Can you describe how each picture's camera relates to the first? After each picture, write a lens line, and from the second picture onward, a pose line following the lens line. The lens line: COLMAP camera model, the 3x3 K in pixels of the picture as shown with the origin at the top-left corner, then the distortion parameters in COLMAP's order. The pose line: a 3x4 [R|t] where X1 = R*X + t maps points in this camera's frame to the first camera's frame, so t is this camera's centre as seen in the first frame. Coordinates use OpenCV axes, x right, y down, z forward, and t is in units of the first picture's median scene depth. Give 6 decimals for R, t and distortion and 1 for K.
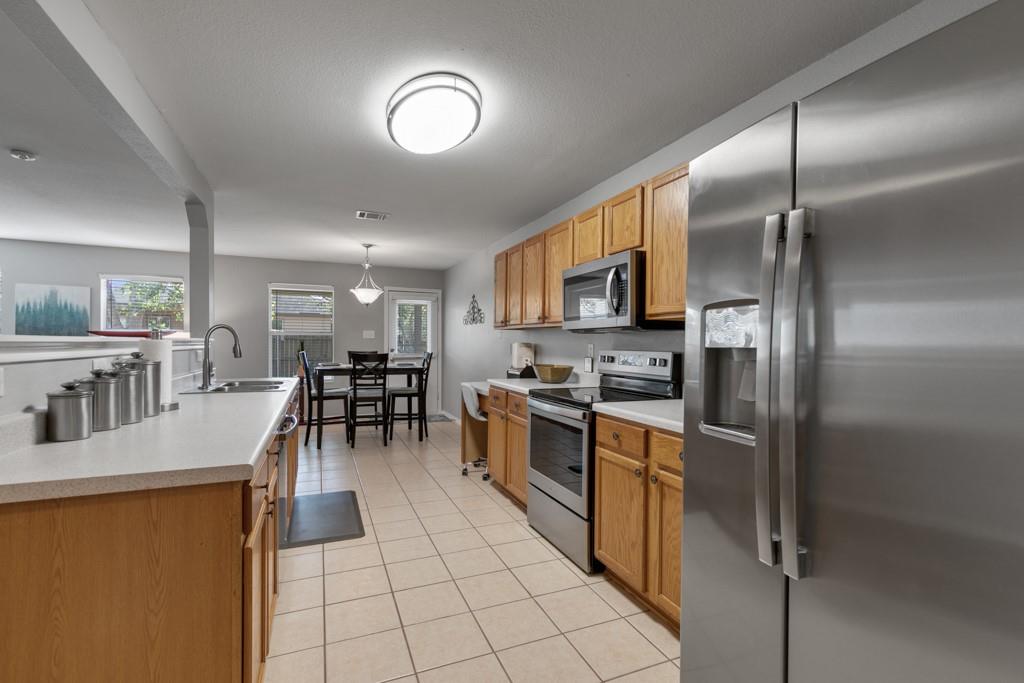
lens RADIAL K [[464.7, 0, 527.2], [0, 464.7, 348.0], [0, 0, 1]] dist [0.008212, -0.001475]
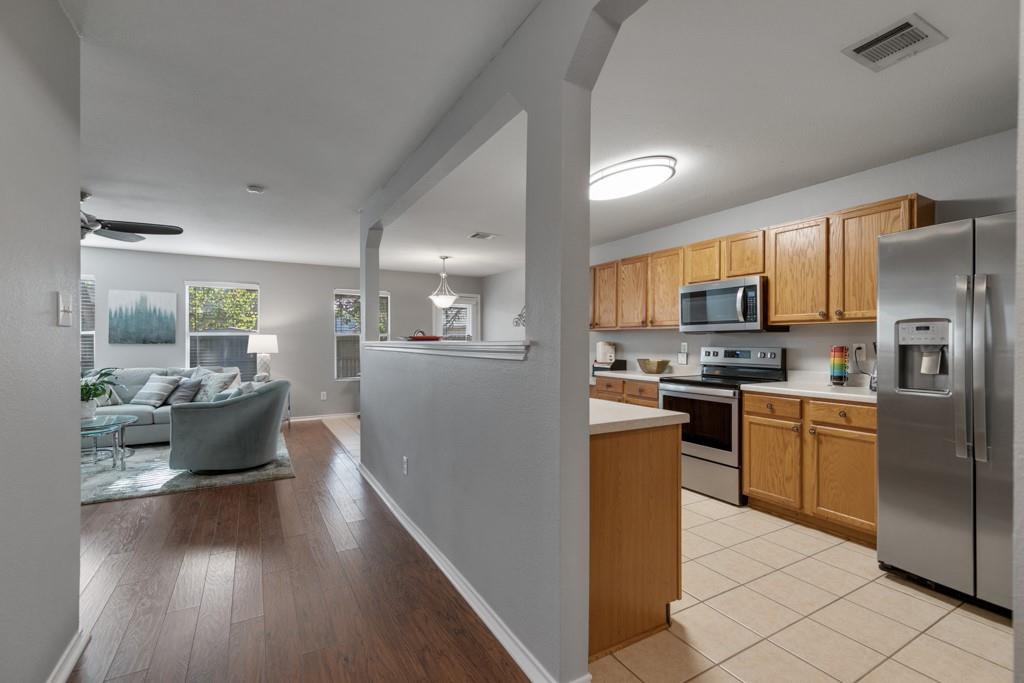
lens RADIAL K [[464.7, 0, 510.9], [0, 464.7, 342.3], [0, 0, 1]] dist [0.008212, -0.001475]
pose [[0.993757, -0.009337, 0.111171, -0.598387], [0.010201, 0.999922, -0.007204, -0.005877], [-0.111095, 0.008293, 0.993775, -0.277008]]
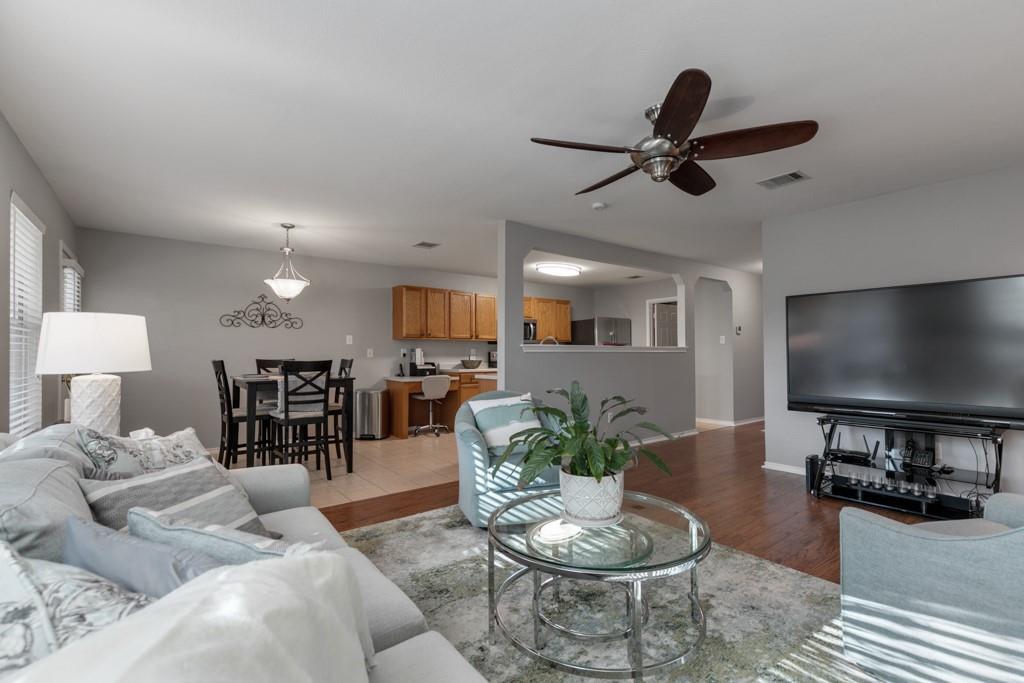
lens RADIAL K [[464.7, 0, 529.5], [0, 464.7, 343.1], [0, 0, 1]] dist [0.008212, -0.001475]
pose [[-0.277353, 0.013673, 0.960671, -2.362618], [0.011551, 0.999874, -0.010896, -0.011790], [-0.960699, 0.008074, -0.277475, 1.592913]]
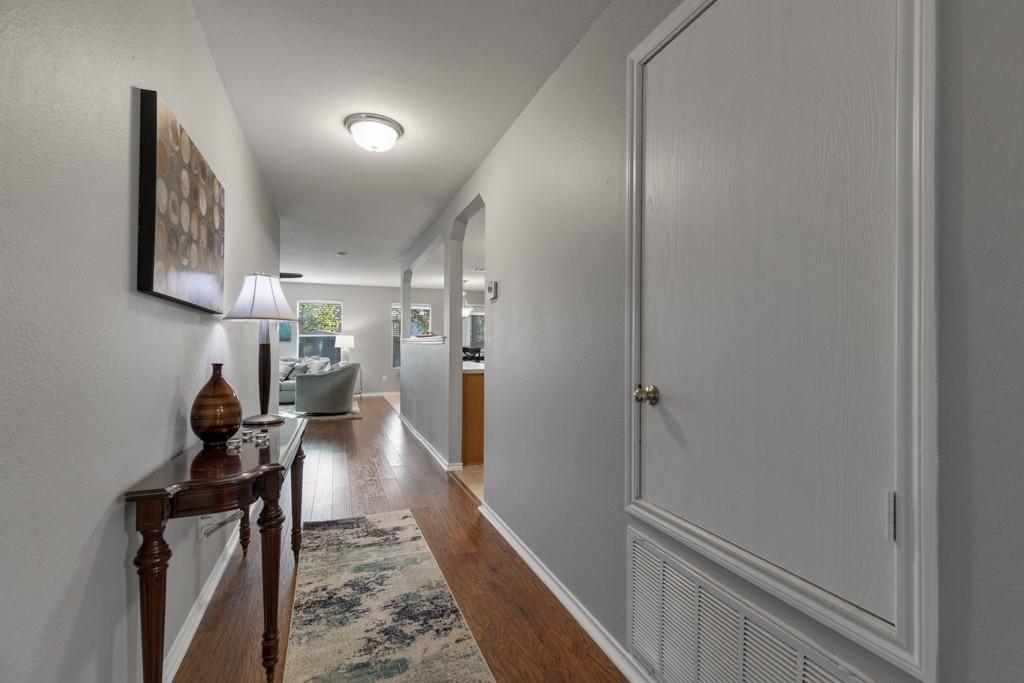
lens RADIAL K [[464.7, 0, 511.2], [0, 464.7, 338.4], [0, 0, 1]] dist [0.008212, -0.001475]
pose [[0.999450, -0.008311, -0.032093, -0.242246], [0.007595, 0.999721, -0.022381, 0.031774], [0.032270, 0.022125, 0.999234, -1.190622]]
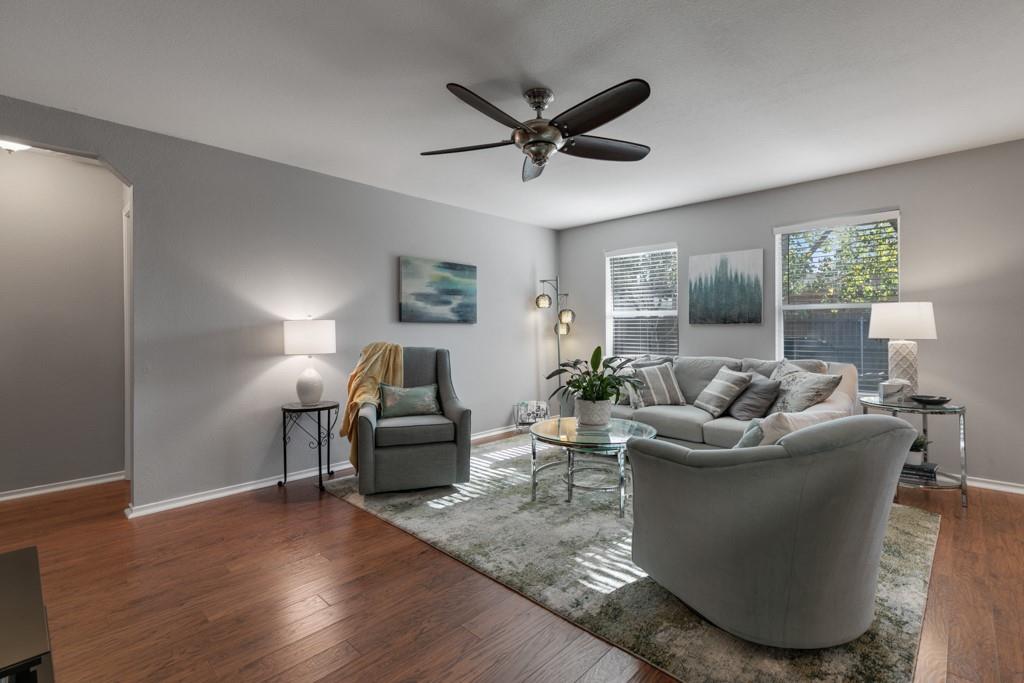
lens RADIAL K [[464.7, 0, 539.3], [0, 464.7, 337.8], [0, 0, 1]] dist [0.008212, -0.001475]
pose [[0.423516, 0.002348, -0.905886, -0.869141], [0.004546, 0.999979, 0.004717, 0.004709], [0.905877, -0.006115, 0.423496, 0.776076]]
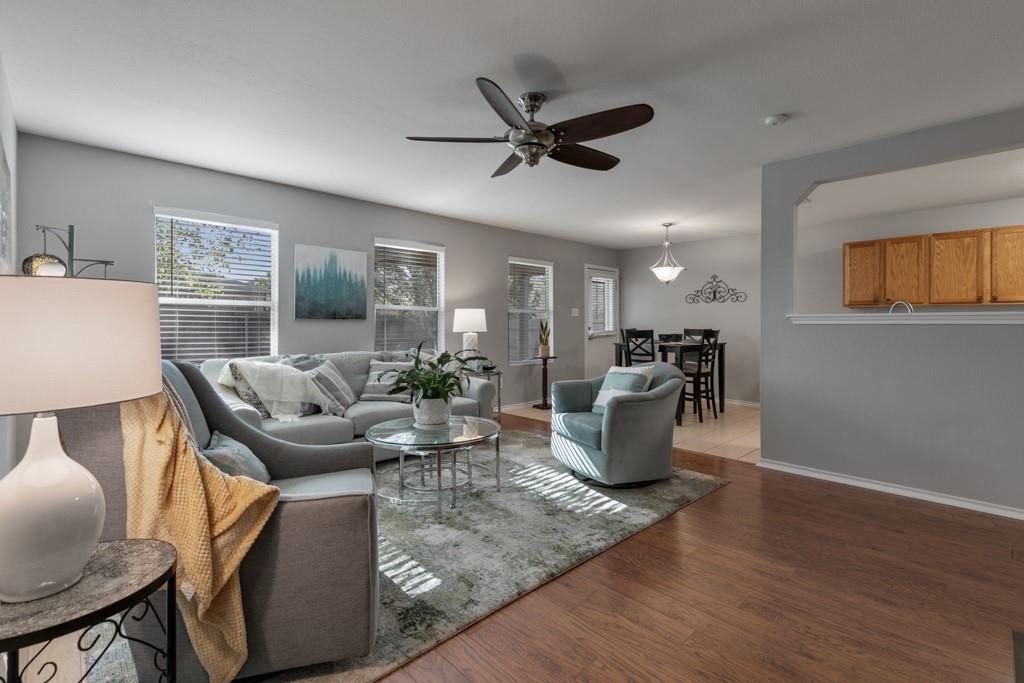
lens RADIAL K [[464.7, 0, 513.7], [0, 464.7, 325.5], [0, 0, 1]] dist [0.008212, -0.001475]
pose [[0.932339, -0.009368, 0.361463, -1.988567], [0.010936, 0.999938, -0.002293, -0.000534], [-0.361419, 0.006091, 0.932384, 0.327270]]
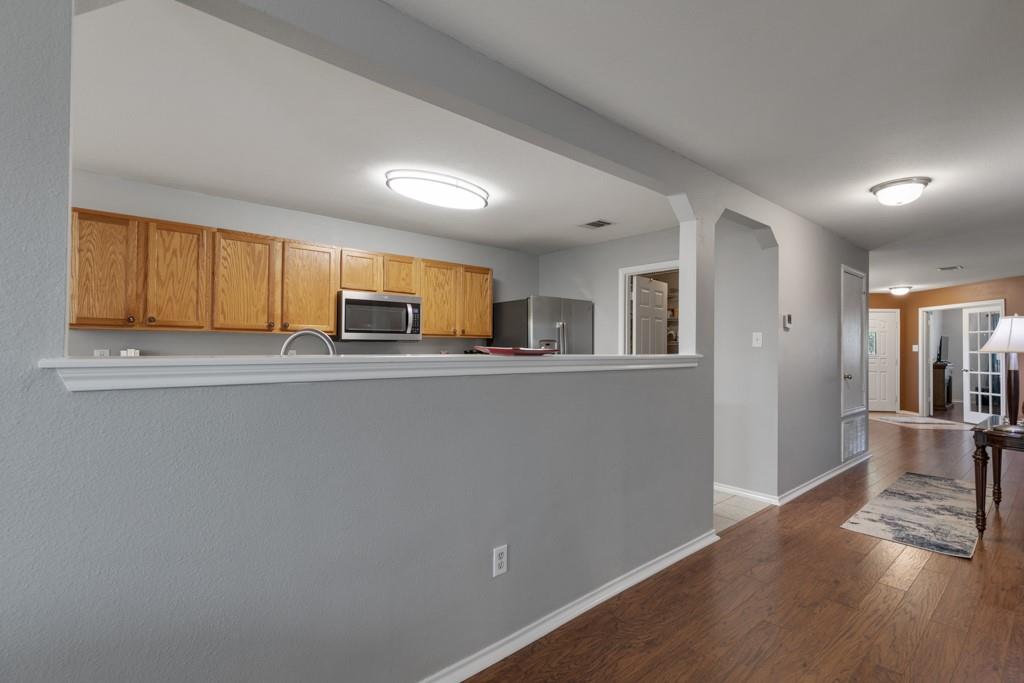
lens RADIAL K [[464.7, 0, 535.6], [0, 464.7, 339.1], [0, 0, 1]] dist [0.008212, -0.001475]
pose [[-0.325727, 0.003302, 0.945458, -1.342718], [-0.002811, 0.999986, -0.004461, -0.037837], [-0.945460, -0.004111, -0.325713, 0.961194]]
